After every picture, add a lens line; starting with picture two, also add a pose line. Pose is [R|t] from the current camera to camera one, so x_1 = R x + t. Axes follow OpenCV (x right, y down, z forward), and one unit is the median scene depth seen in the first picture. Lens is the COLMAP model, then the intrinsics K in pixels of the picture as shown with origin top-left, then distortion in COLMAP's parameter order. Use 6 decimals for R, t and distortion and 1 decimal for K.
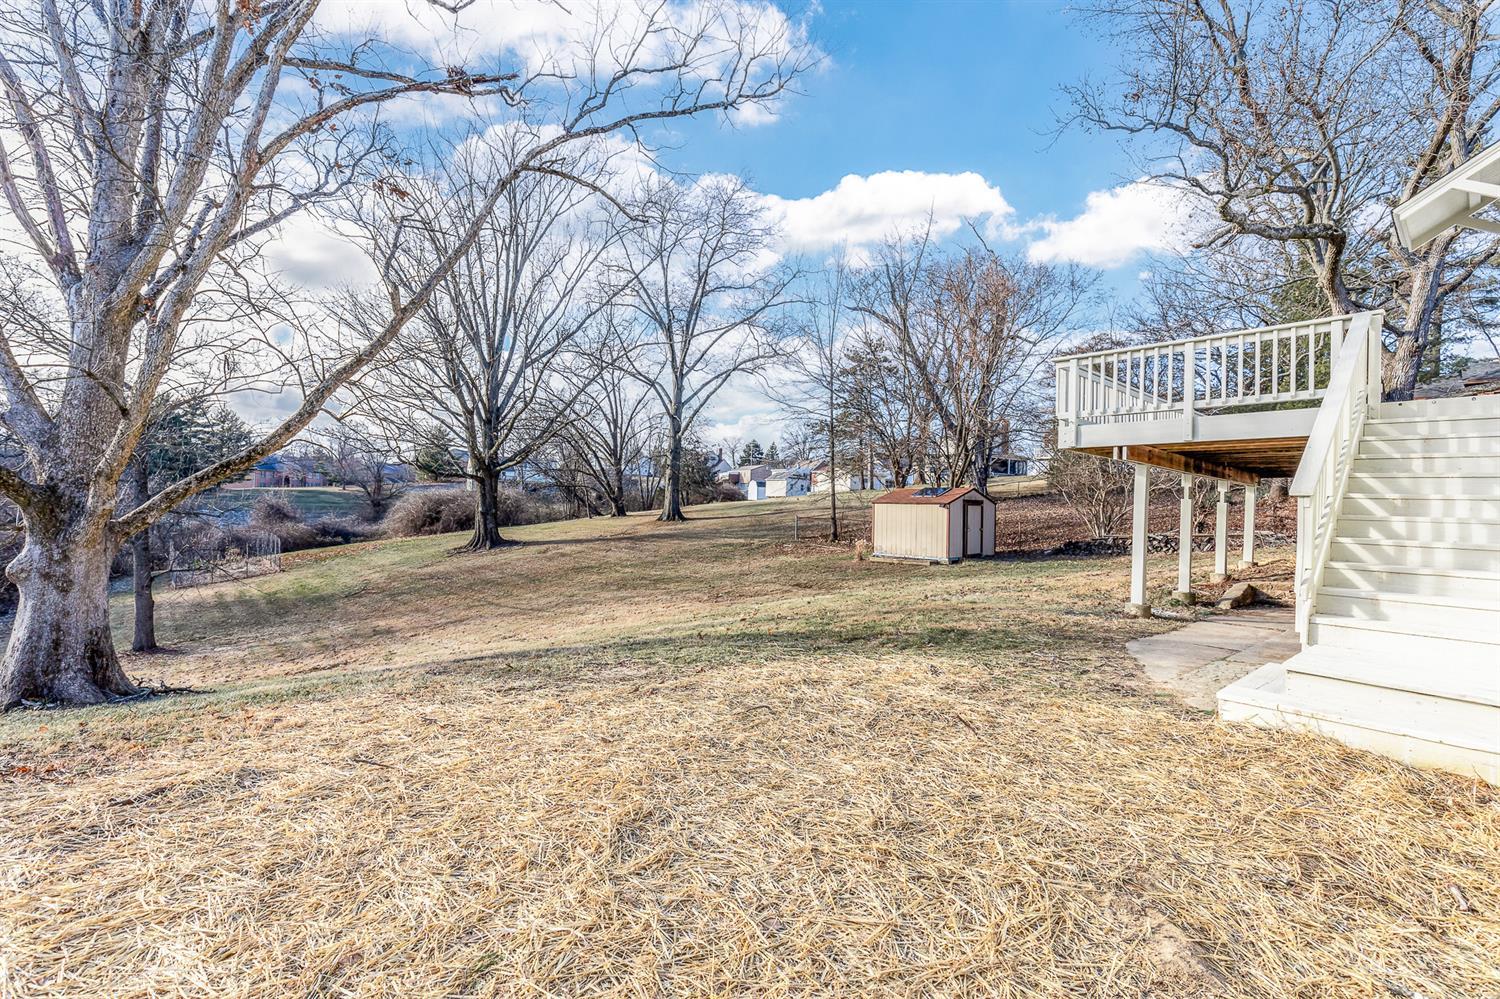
lens RADIAL K [[663.1, 0, 749.4], [0, 663.1, 498.8], [0, 0, 1]] dist [-0.001779, -0.000012]
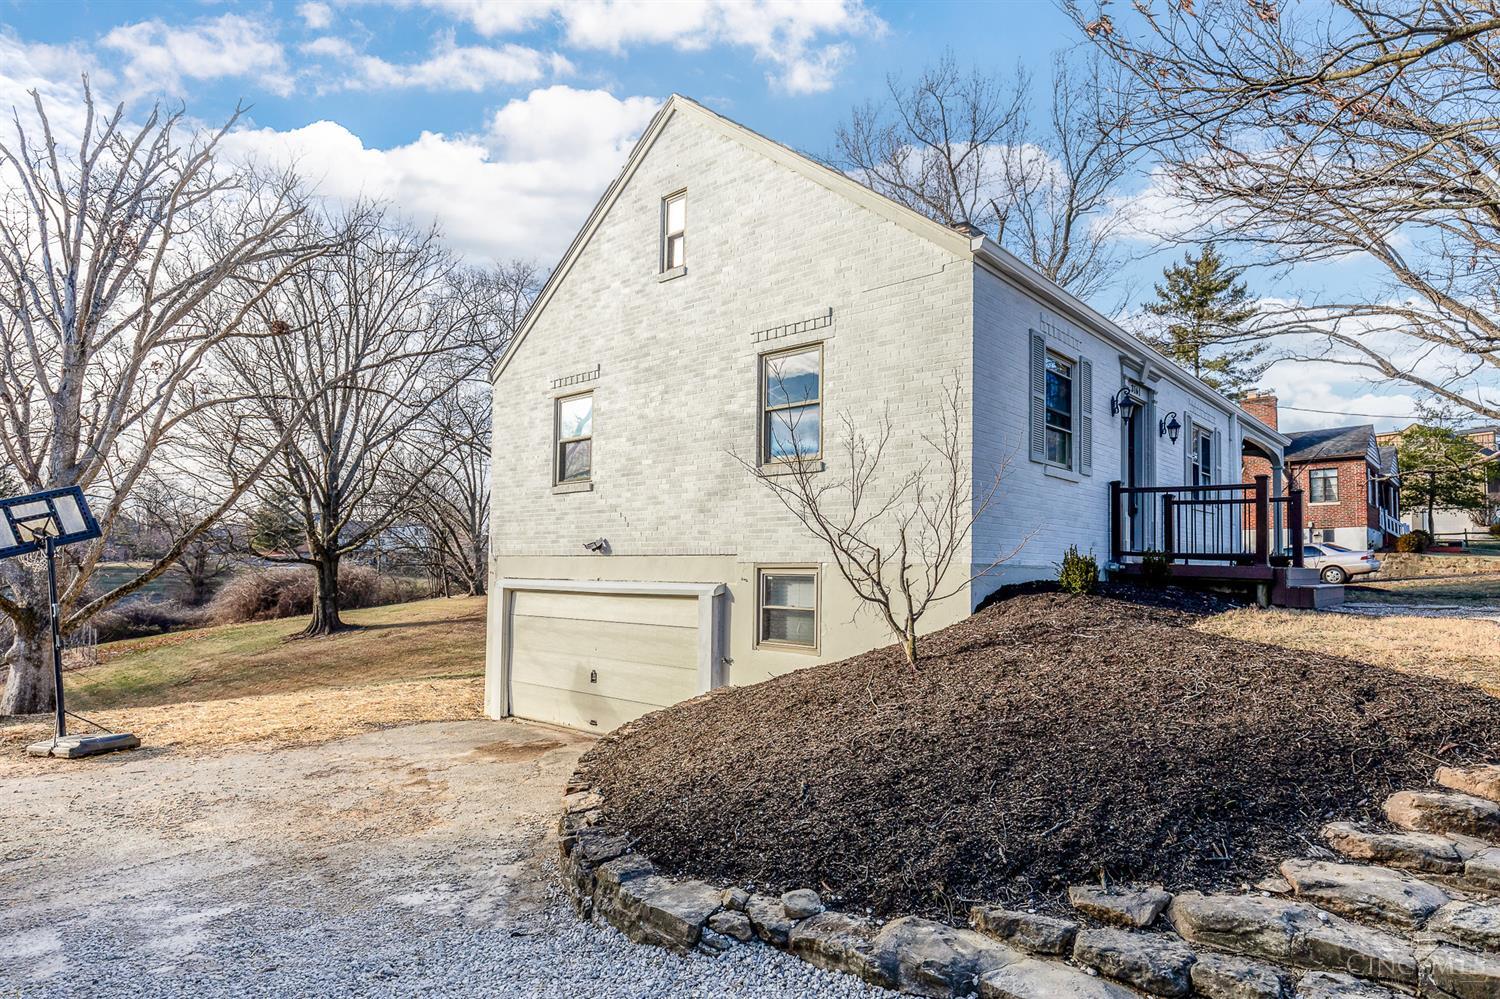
lens RADIAL K [[783.8, 0, 762.5], [0, 783.8, 533.1], [0, 0, 1]] dist [0.000232, -0.000482]
pose [[0.993449, -0.014352, 0.113373, 0.117787], [0.018695, 0.999128, -0.037332, -0.018551], [-0.112738, 0.039207, 0.992851, -0.232968]]
